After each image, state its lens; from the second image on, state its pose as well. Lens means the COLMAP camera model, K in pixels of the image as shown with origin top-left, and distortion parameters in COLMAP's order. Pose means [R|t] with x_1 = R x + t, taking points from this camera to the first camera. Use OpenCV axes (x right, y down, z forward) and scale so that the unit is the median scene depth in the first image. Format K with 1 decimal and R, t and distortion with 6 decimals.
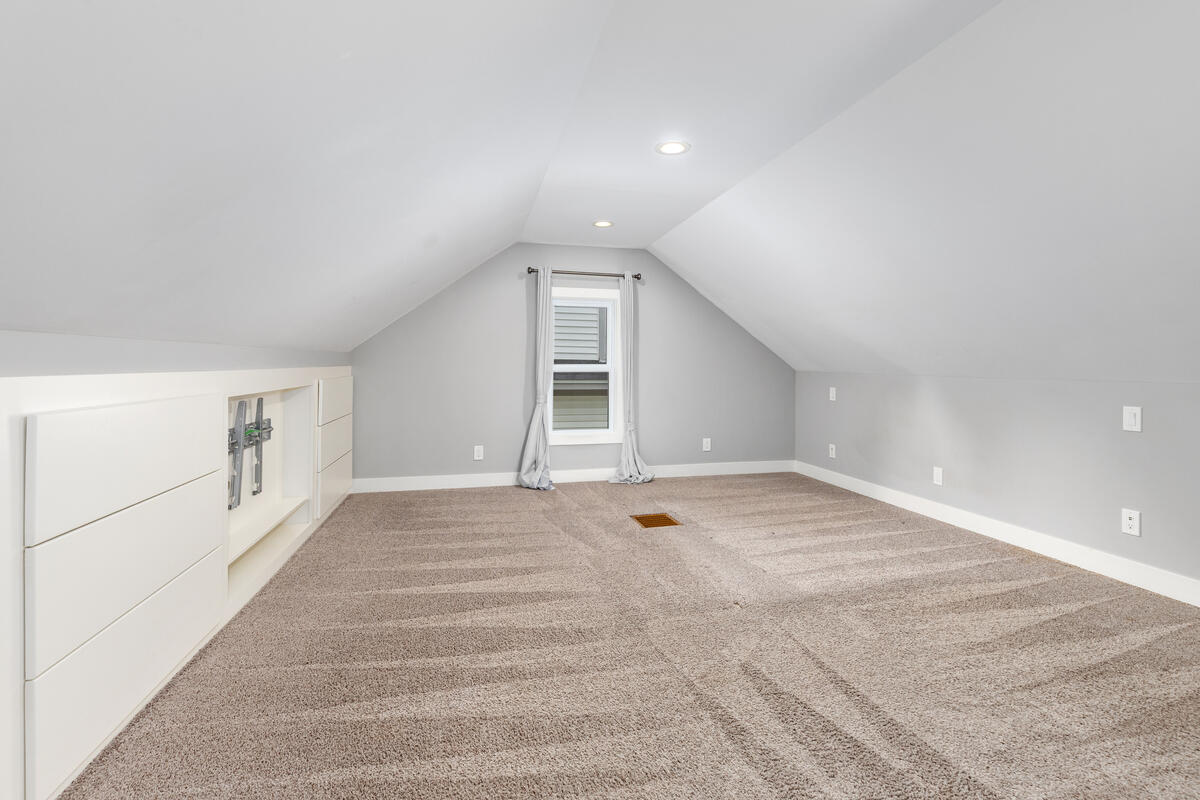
lens RADIAL K [[528.2, 0, 602.7], [0, 528.2, 363.4], [0, 0, 1]] dist [-0.000027, -0.000008]
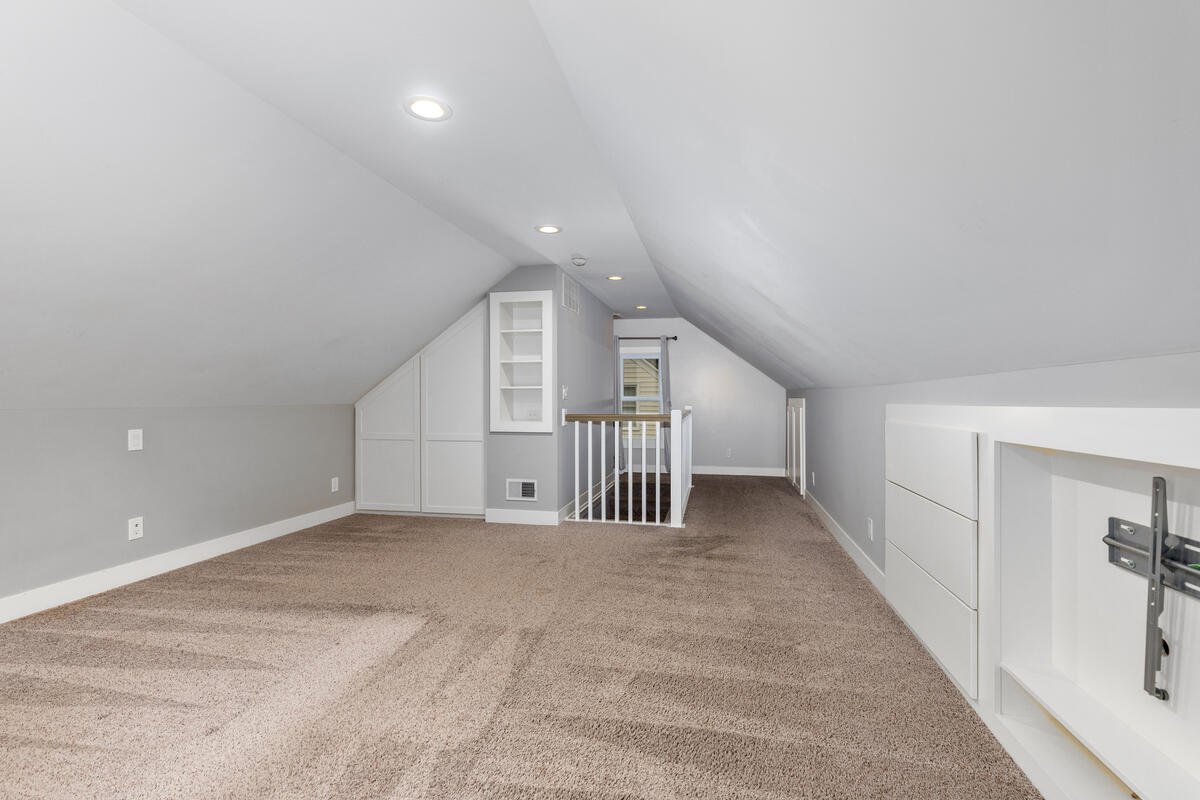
lens RADIAL K [[559.3, 0, 600.0], [0, 559.3, 400.0], [0, 0, 1]] dist [0.000182, 0.000018]
pose [[-0.904935, -0.009738, 0.425438, -0.453001], [-0.006485, 0.999938, 0.009095, -0.001375], [-0.425500, 0.005472, -0.904942, 1.685105]]
